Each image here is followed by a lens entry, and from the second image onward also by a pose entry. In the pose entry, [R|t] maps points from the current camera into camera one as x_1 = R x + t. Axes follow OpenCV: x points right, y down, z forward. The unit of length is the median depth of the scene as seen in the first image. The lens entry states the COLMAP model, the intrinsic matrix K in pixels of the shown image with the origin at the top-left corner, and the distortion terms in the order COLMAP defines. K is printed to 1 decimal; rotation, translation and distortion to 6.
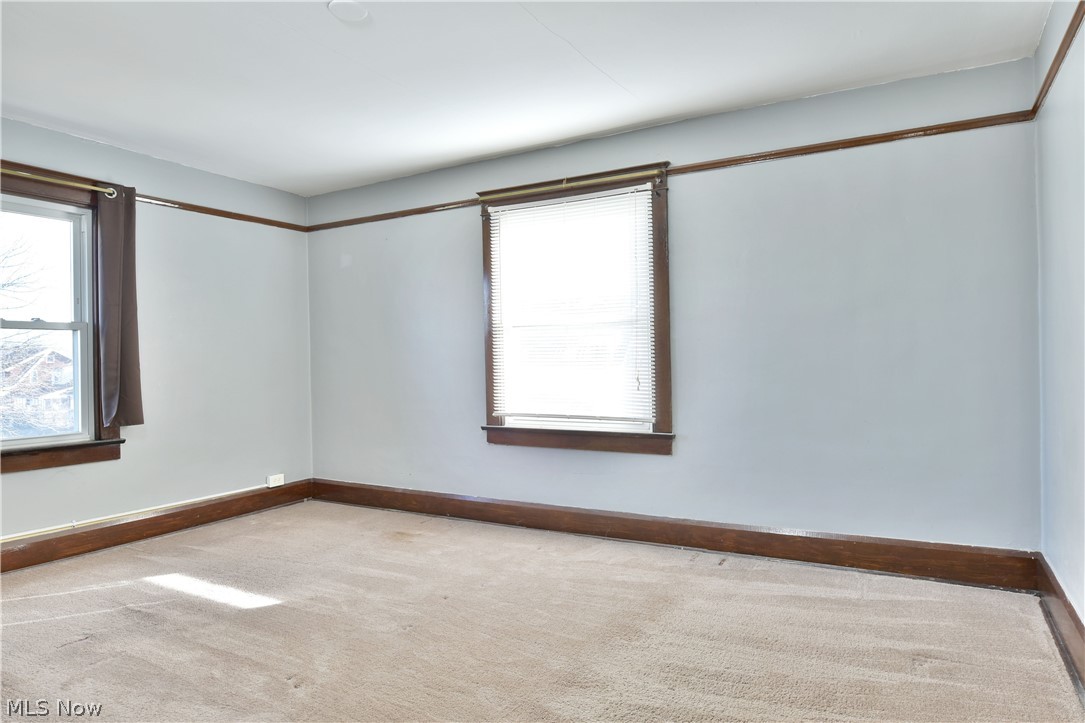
lens RADIAL K [[658.5, 0, 540.3], [0, 658.5, 359.6], [0, 0, 1]] dist [-0.010403, -0.006517]
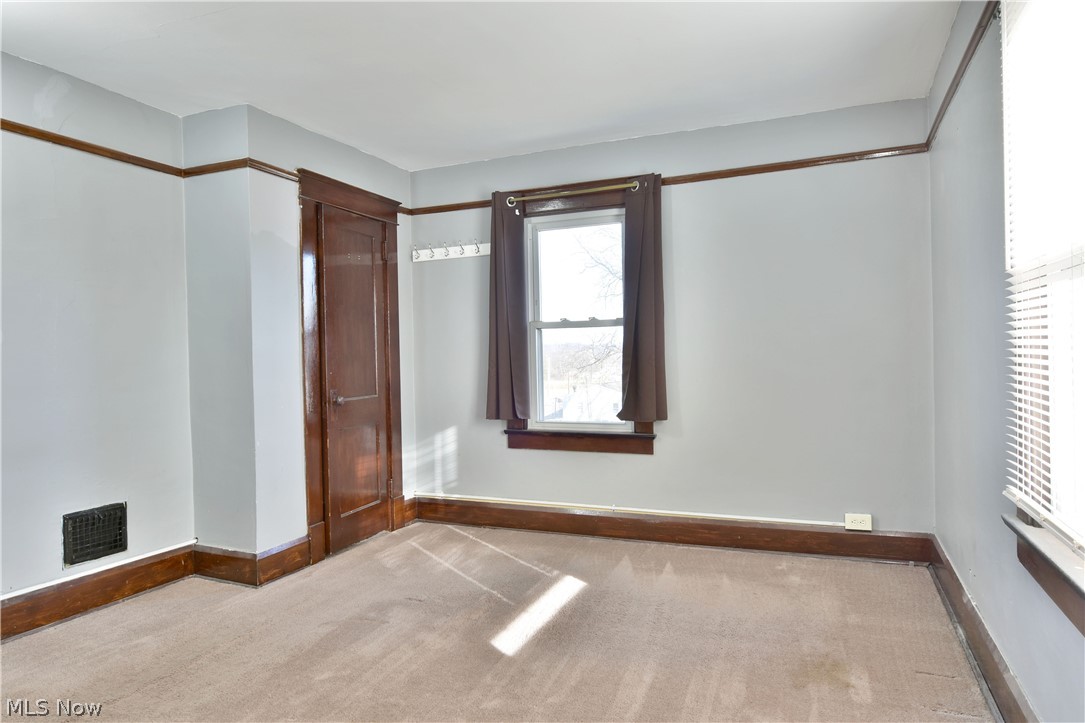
lens RADIAL K [[658.5, 0, 551.4], [0, 658.5, 365.0], [0, 0, 1]] dist [-0.010403, -0.006517]
pose [[0.116021, 0.022565, -0.992990, 0.332332], [0.017866, 0.999533, 0.024802, -0.010542], [0.993086, -0.020619, 0.115564, 0.764850]]
